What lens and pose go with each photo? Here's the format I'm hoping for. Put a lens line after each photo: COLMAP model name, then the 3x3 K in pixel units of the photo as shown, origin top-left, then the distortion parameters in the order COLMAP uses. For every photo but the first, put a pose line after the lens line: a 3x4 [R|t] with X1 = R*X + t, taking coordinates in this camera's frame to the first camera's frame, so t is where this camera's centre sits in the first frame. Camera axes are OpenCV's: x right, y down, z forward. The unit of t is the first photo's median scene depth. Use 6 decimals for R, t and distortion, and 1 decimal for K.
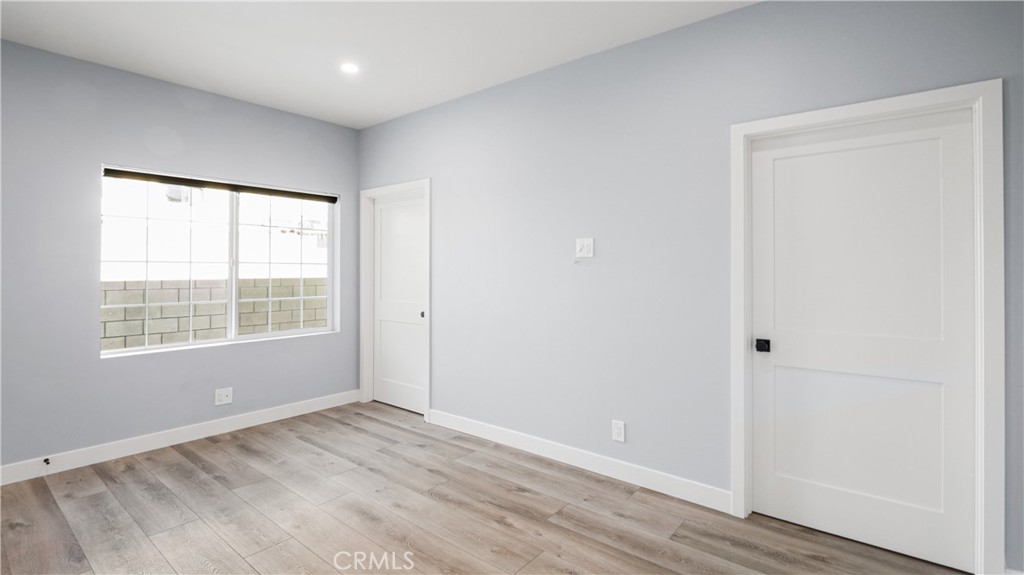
lens RADIAL K [[473.6, 0, 531.6], [0, 473.6, 266.2], [0, 0, 1]] dist [-0.002820, -0.000845]
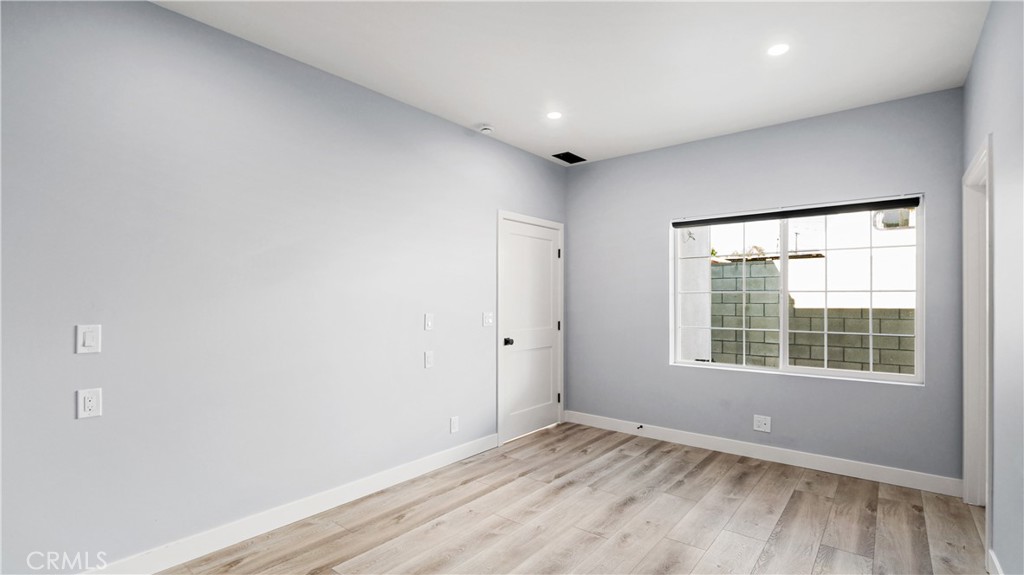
lens RADIAL K [[473.6, 0, 516.2], [0, 473.6, 293.0], [0, 0, 1]] dist [-0.002820, -0.000845]
pose [[-0.006732, -0.013583, -0.999885, 0.448696], [0.007648, 0.999878, -0.013635, 0.006045], [0.999948, -0.007739, -0.006627, 0.578317]]
